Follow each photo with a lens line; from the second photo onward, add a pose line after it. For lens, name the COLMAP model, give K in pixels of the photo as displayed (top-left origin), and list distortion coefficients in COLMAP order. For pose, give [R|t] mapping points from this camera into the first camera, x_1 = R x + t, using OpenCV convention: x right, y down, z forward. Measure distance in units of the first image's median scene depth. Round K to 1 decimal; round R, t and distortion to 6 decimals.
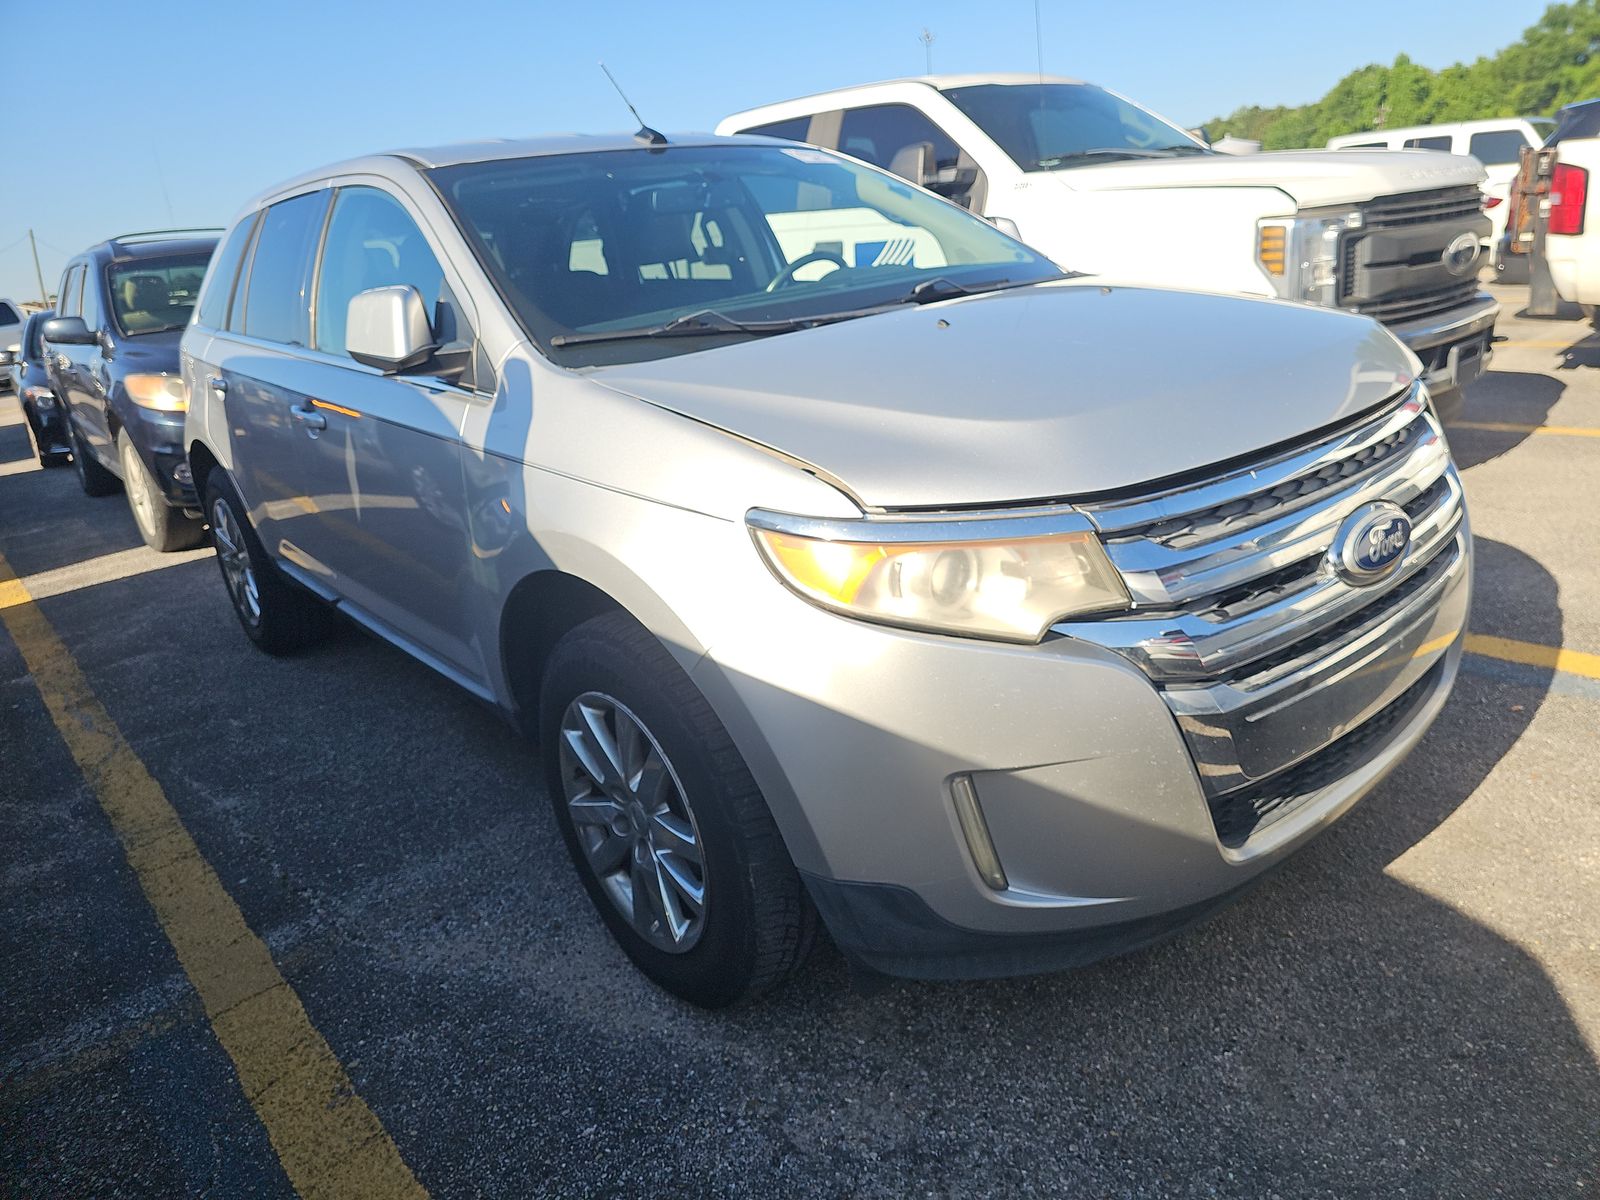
lens RADIAL K [[1068.0, 0, 800.0], [0, 1068.0, 600.0], [0, 0, 1]] dist [0.006052, -0.003201]
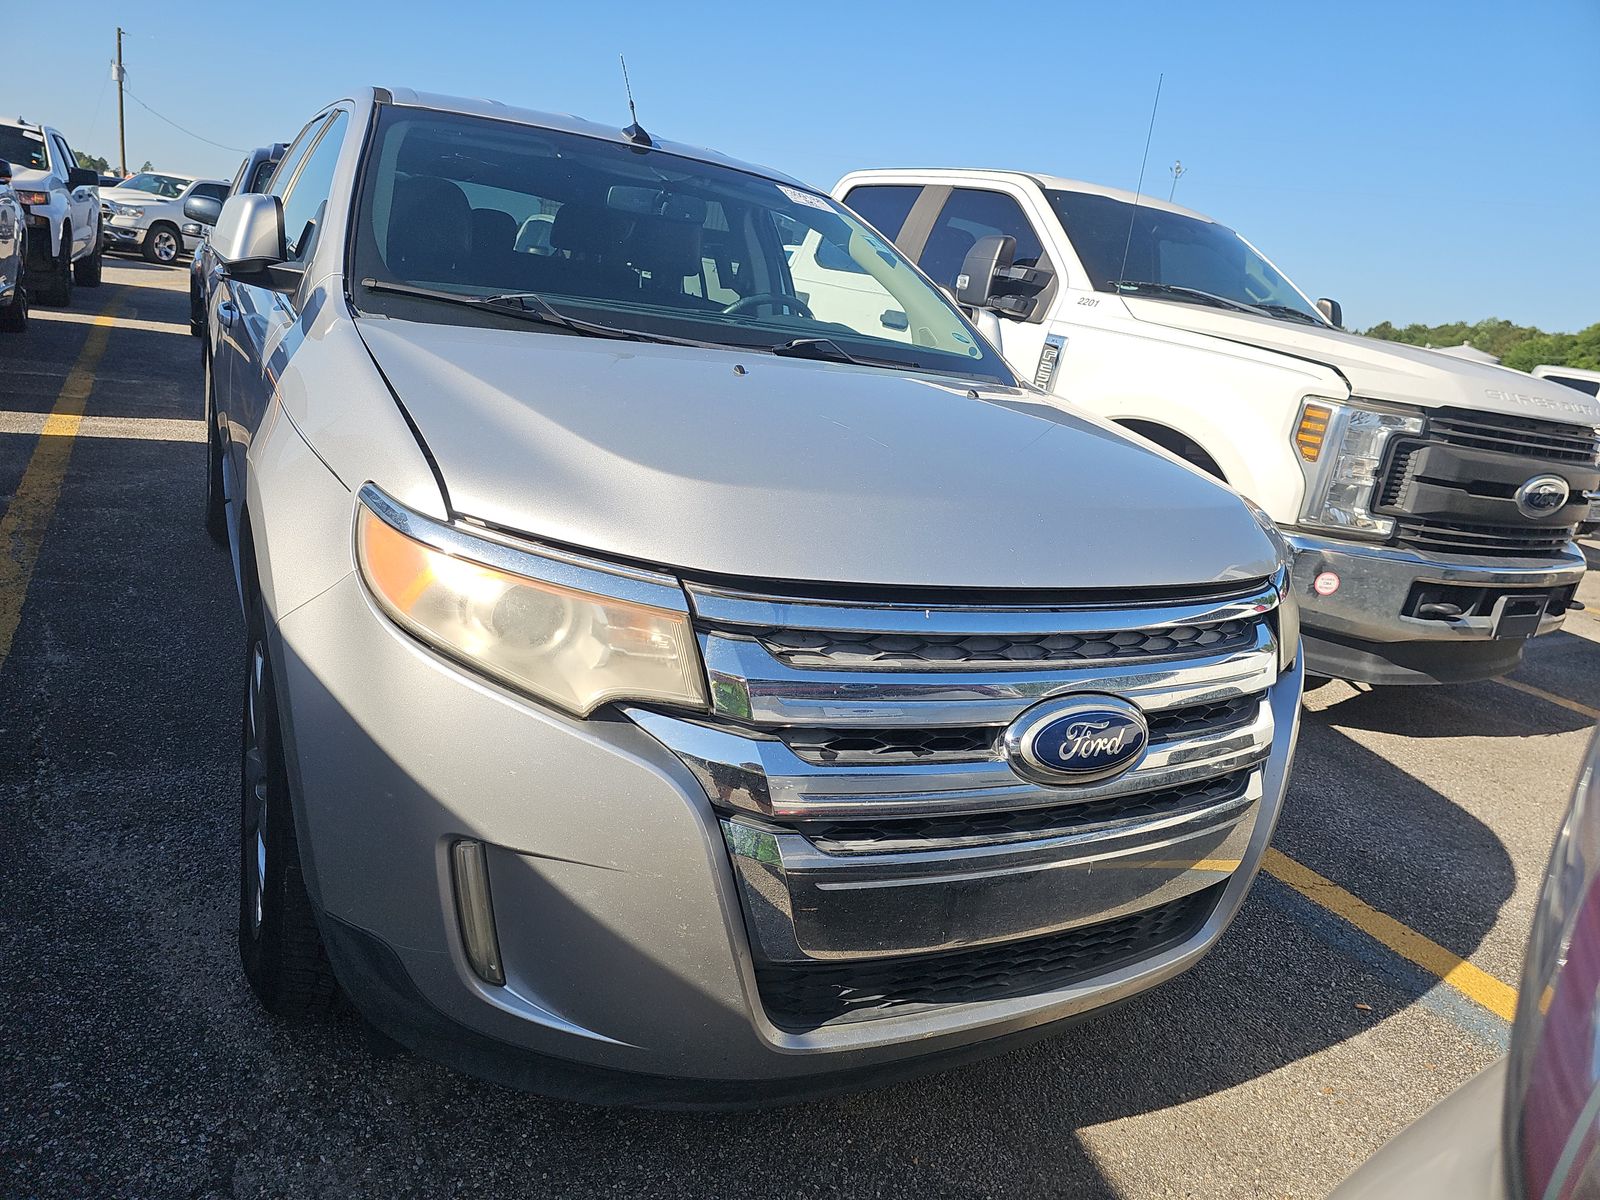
lens RADIAL K [[1046.7, 0, 805.6], [0, 1046.7, 606.1], [0, 0, 1]] dist [0.052487, -0.055949]
pose [[0.945863, 0.294304, -0.136851, 0.259850], [-0.300959, 0.953155, -0.030317, -0.039723], [0.121518, 0.069862, 0.990128, 0.093166]]
